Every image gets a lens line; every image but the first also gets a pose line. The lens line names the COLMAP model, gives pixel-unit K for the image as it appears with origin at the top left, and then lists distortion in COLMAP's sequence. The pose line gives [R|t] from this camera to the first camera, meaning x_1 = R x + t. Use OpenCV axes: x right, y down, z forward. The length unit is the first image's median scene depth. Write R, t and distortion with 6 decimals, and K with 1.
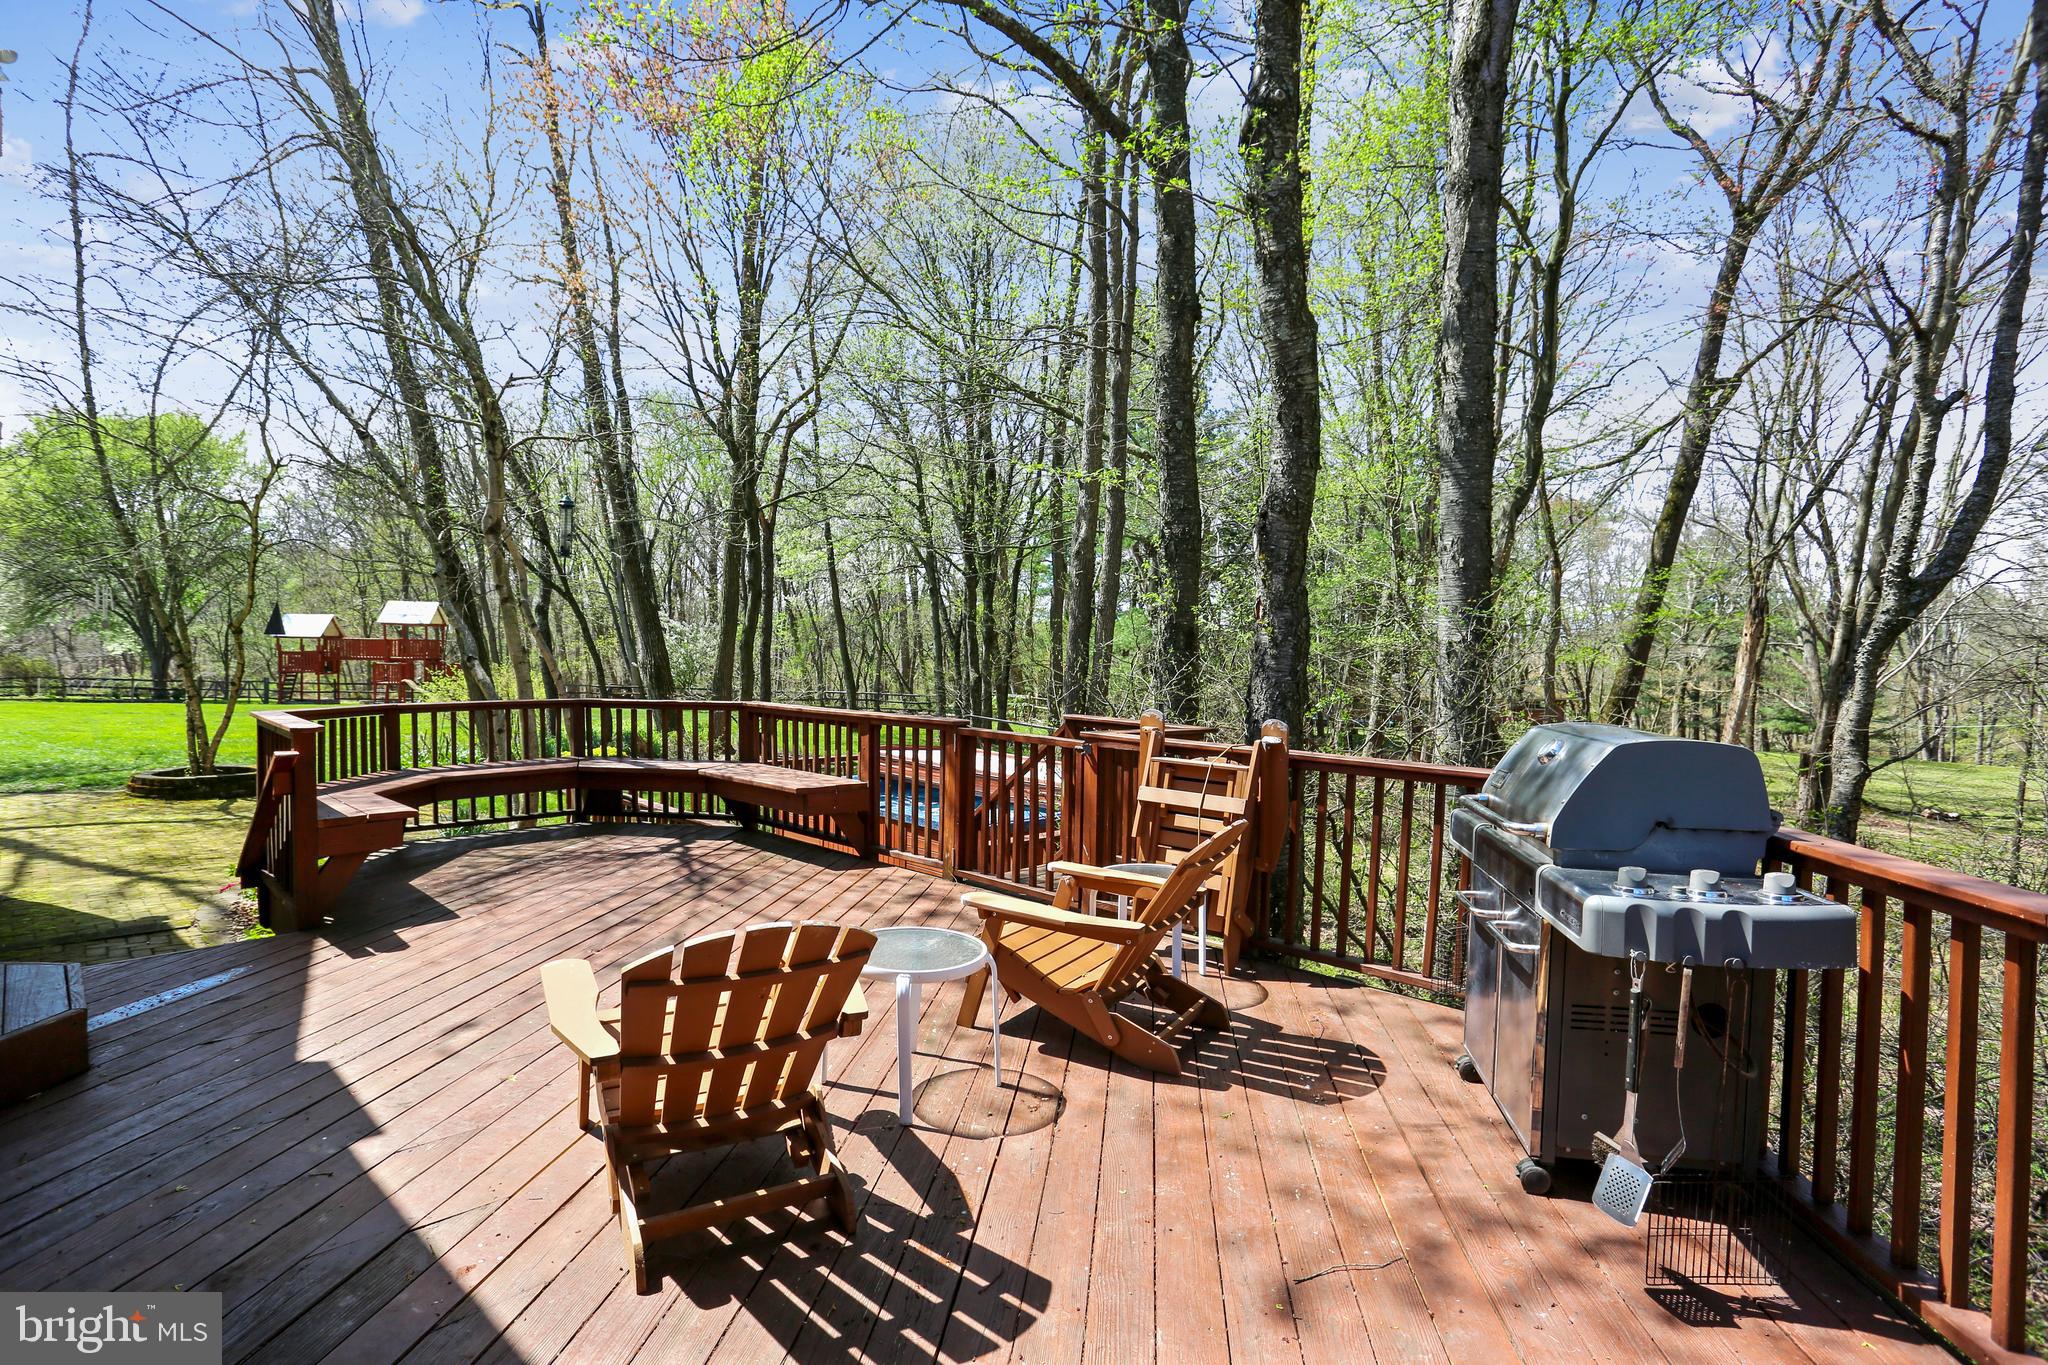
lens RADIAL K [[980.9, 0, 1000.9], [0, 980.9, 687.1], [0, 0, 1]] dist [-0.005694, -0.000472]
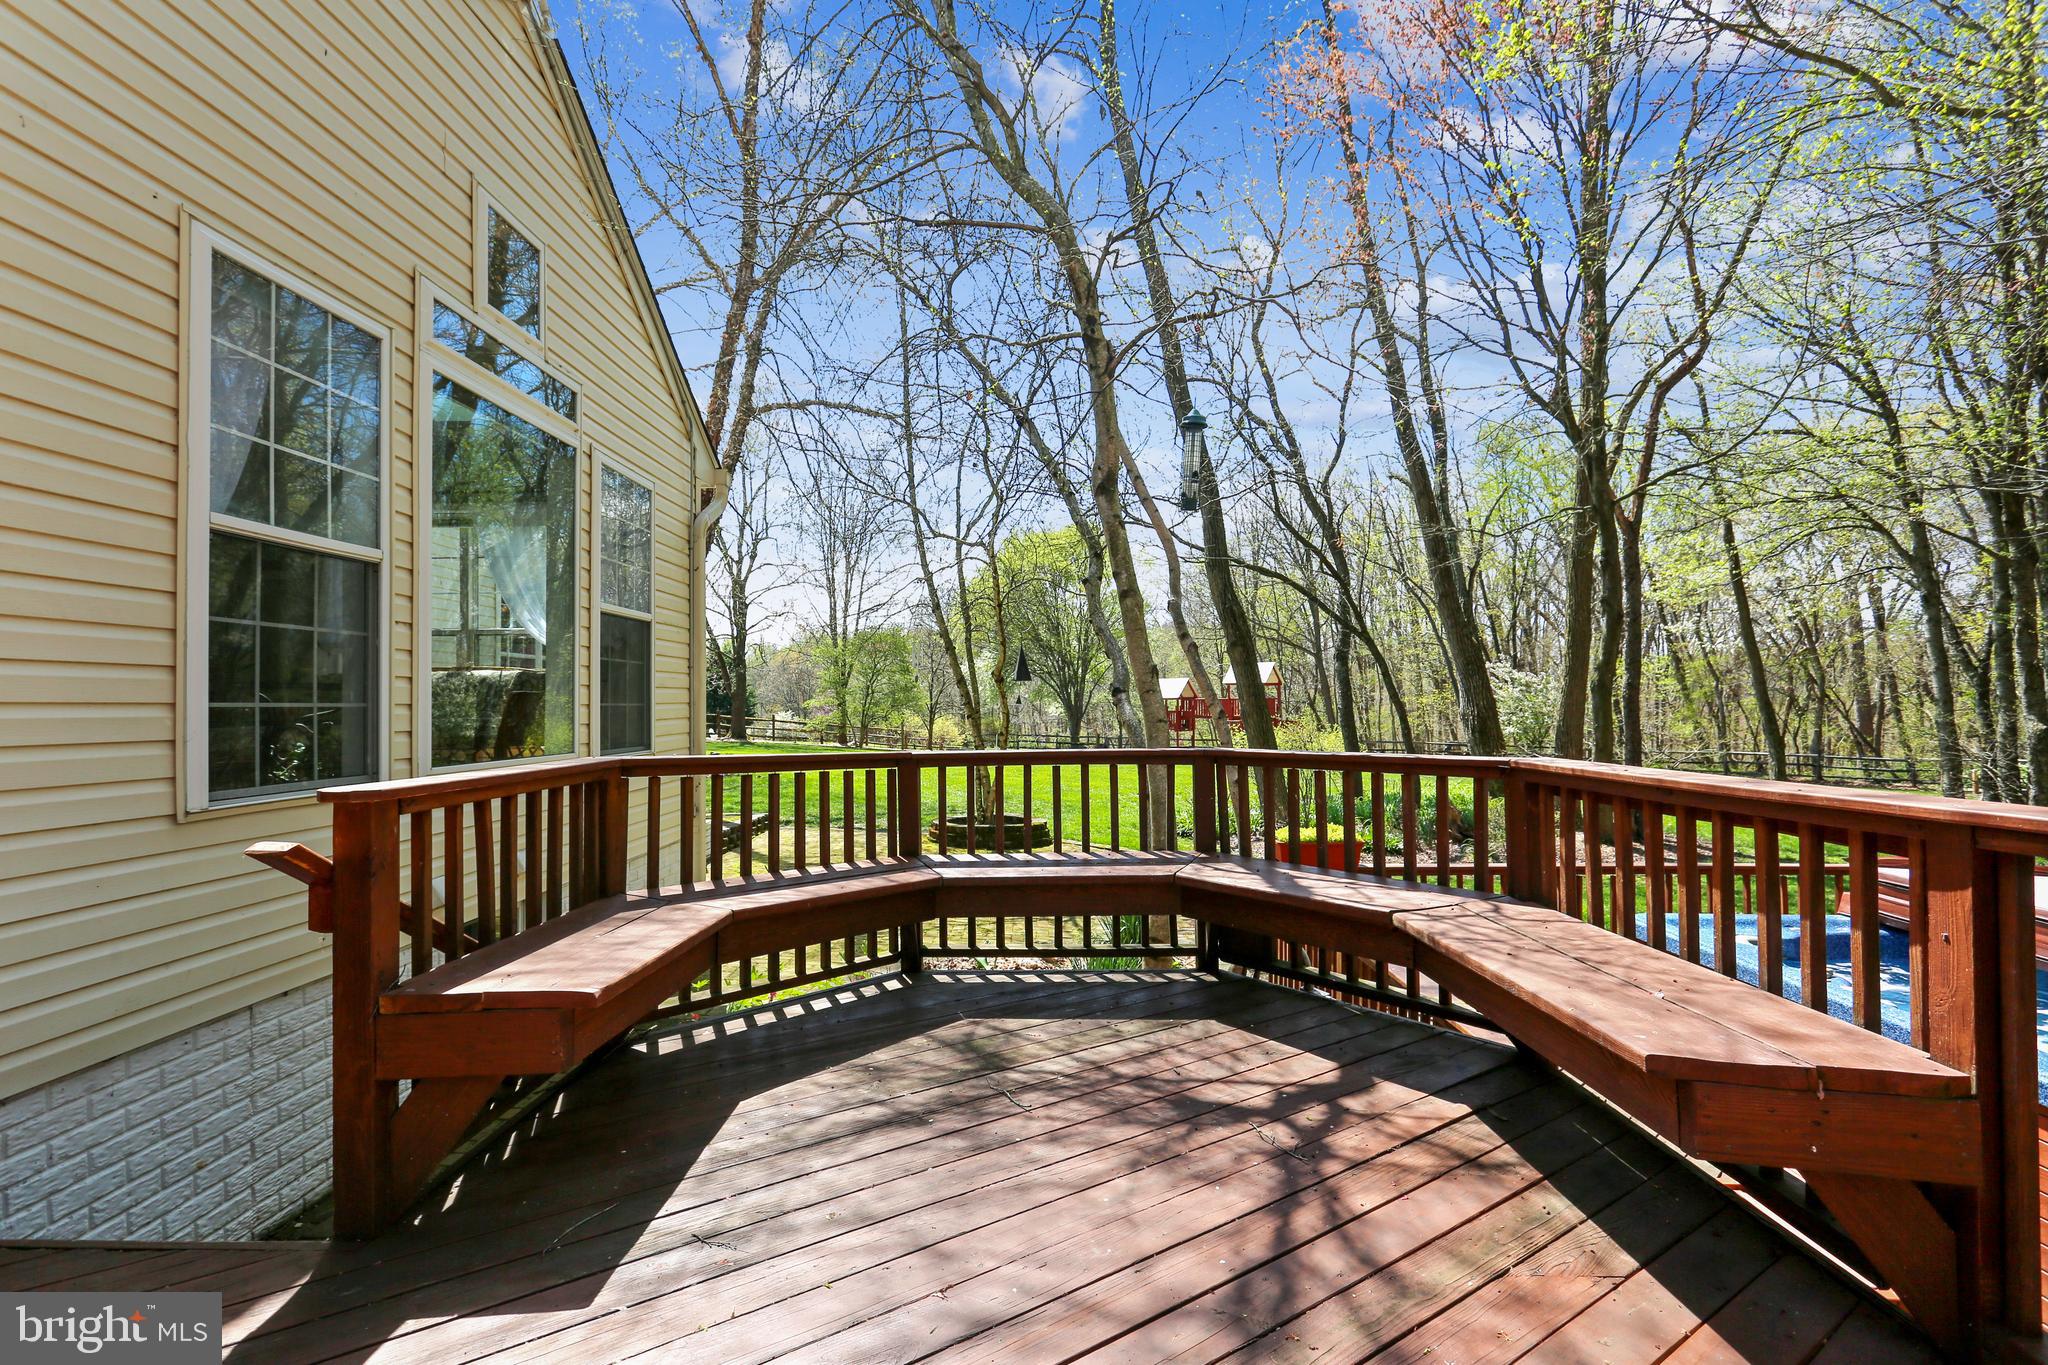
lens RADIAL K [[980.9, 0, 1000.9], [0, 980.9, 687.1], [0, 0, 1]] dist [-0.005694, -0.000472]
pose [[0.684123, -0.037162, -0.728420, -0.026331], [-0.006686, 0.998340, -0.057212, 0.002664], [0.729336, 0.044011, 0.682738, 0.142623]]
